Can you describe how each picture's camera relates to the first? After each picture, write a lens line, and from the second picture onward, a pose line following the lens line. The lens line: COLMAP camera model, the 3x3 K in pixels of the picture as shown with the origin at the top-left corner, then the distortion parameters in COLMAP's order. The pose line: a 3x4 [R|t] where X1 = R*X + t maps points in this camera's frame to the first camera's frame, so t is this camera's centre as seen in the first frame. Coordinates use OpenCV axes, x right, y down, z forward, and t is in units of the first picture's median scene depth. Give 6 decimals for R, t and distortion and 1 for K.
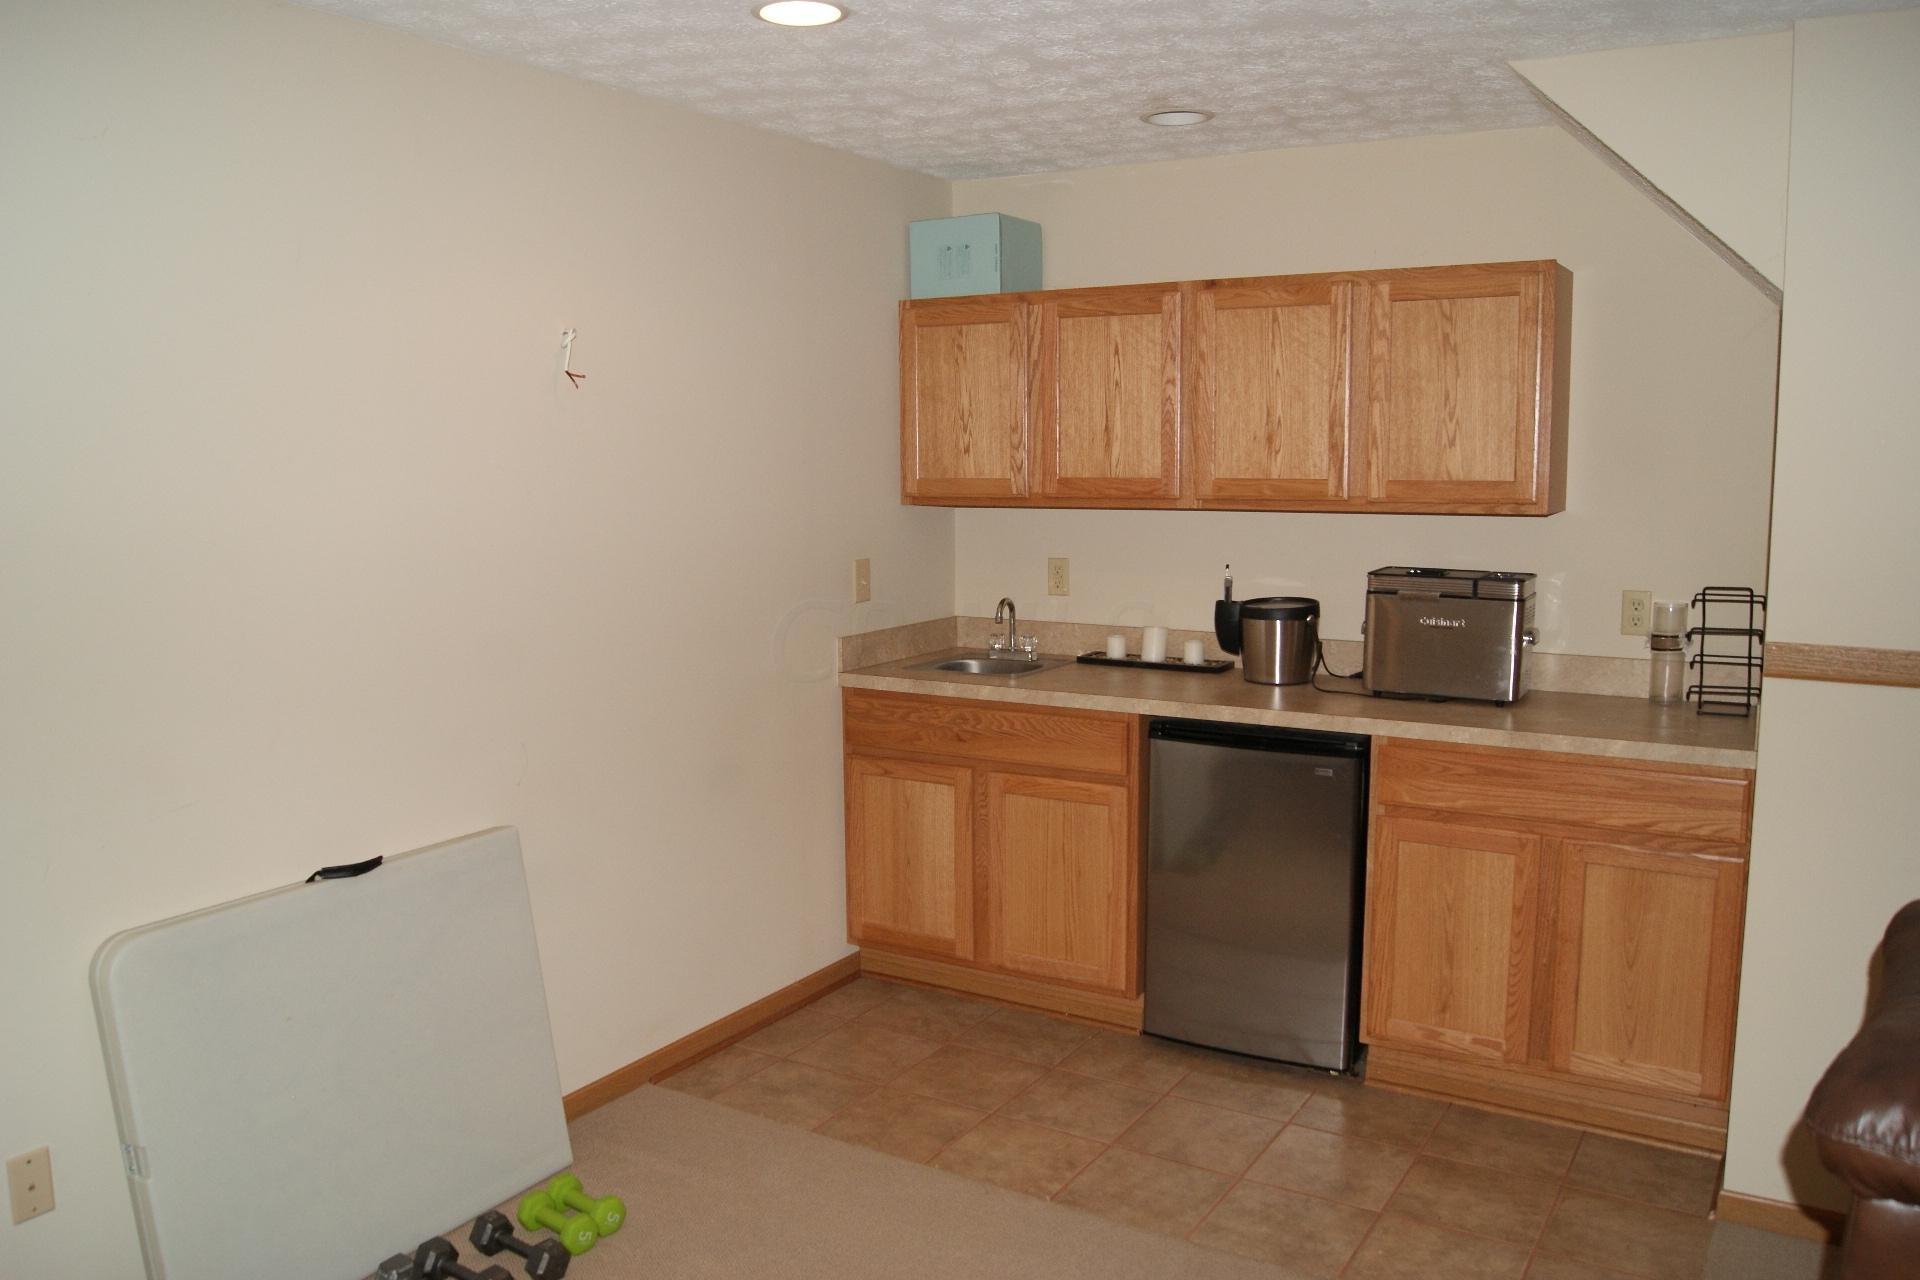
lens RADIAL K [[1511.6, 0, 965.3], [0, 1511.6, 619.3], [0, 0, 1]] dist [-0.084616, 0.013708]
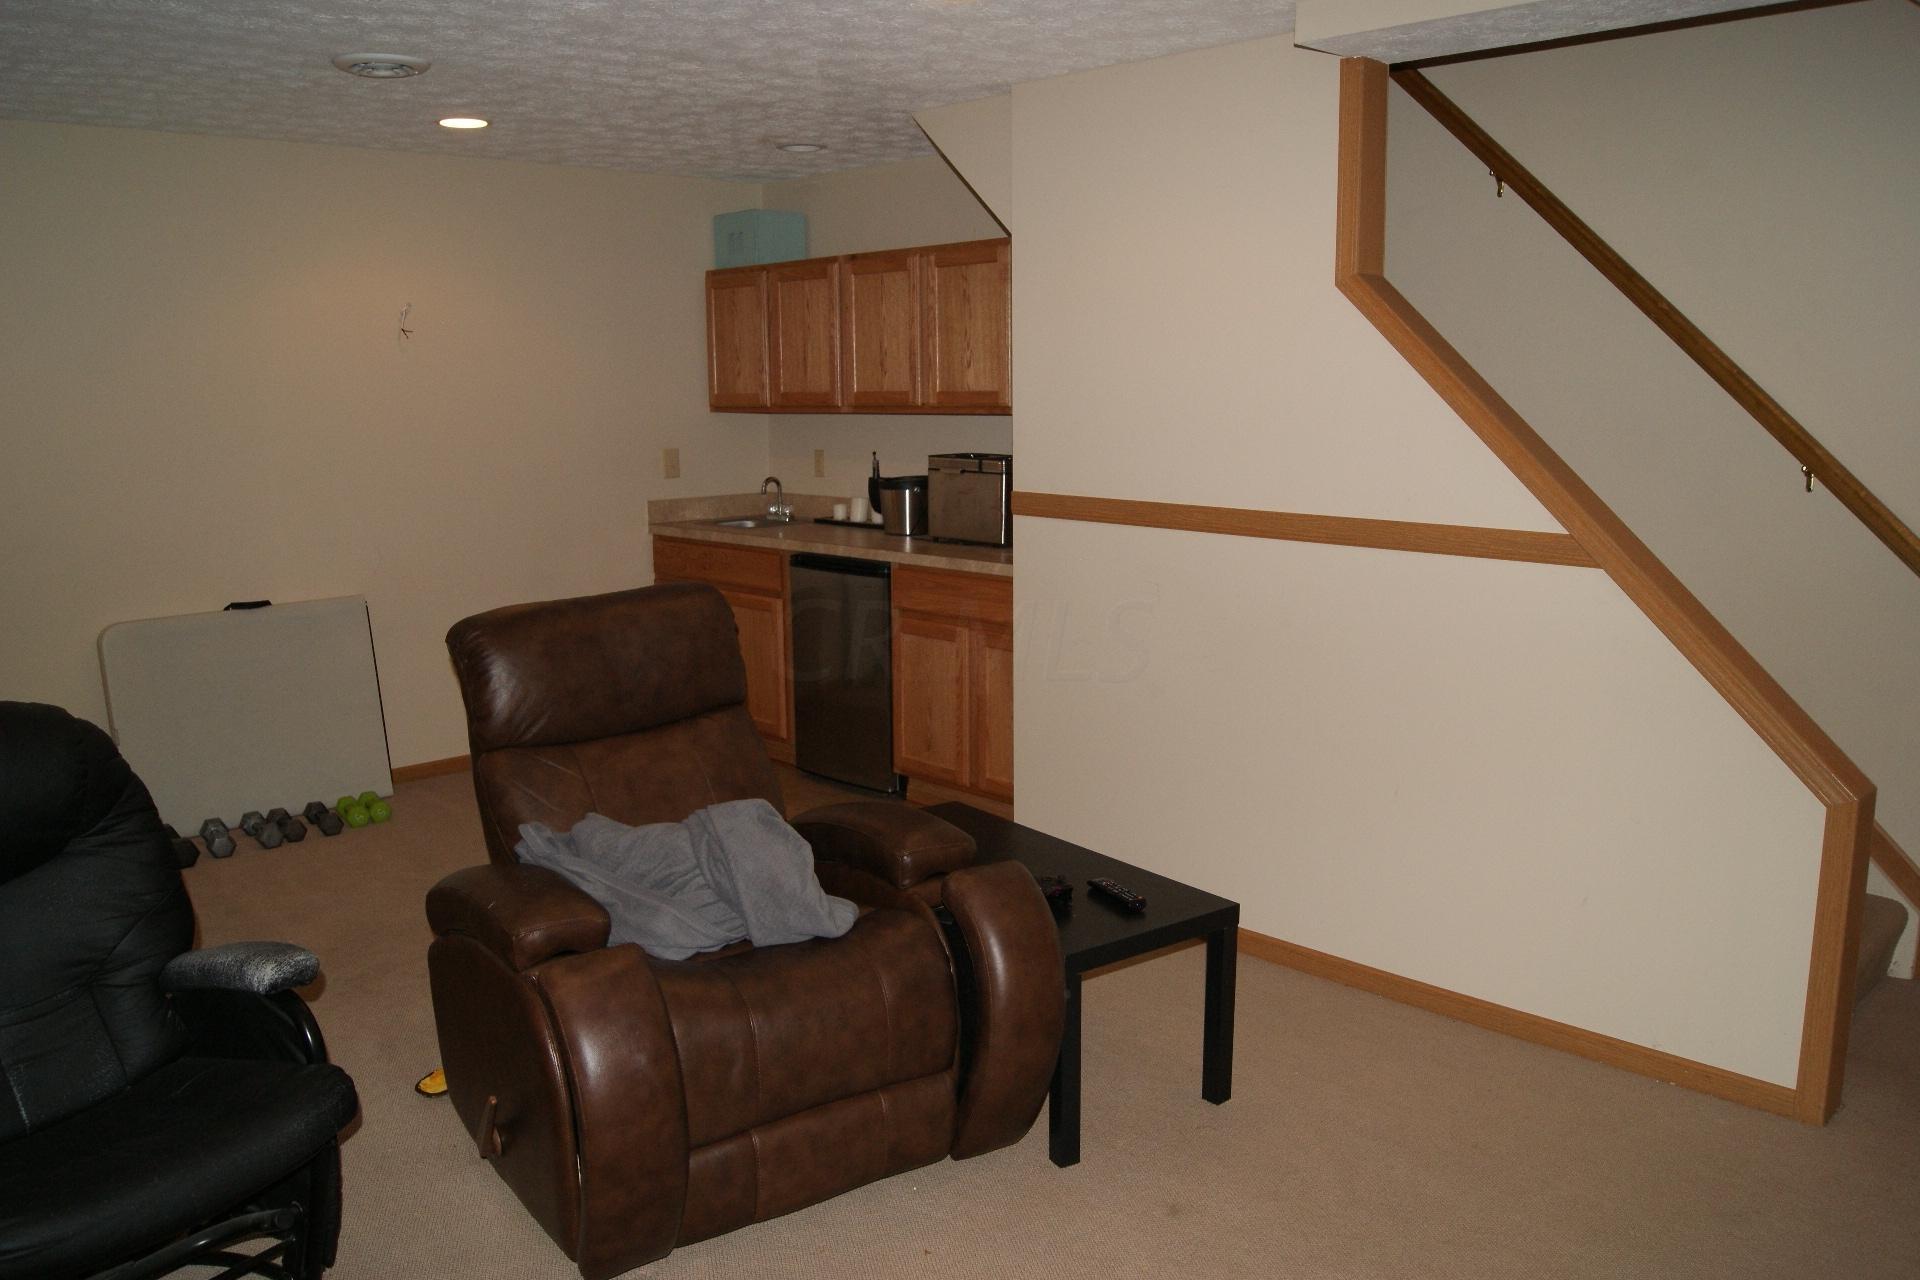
lens RADIAL K [[1511.6, 0, 957.7], [0, 1511.6, 660.8], [0, 0, 1]] dist [-0.084616, 0.013708]
pose [[0.962113, 0.041761, -0.269434, 0.672585], [-0.020950, 0.996602, 0.079662, 0.048395], [0.271845, -0.070999, 0.959718, -0.396007]]
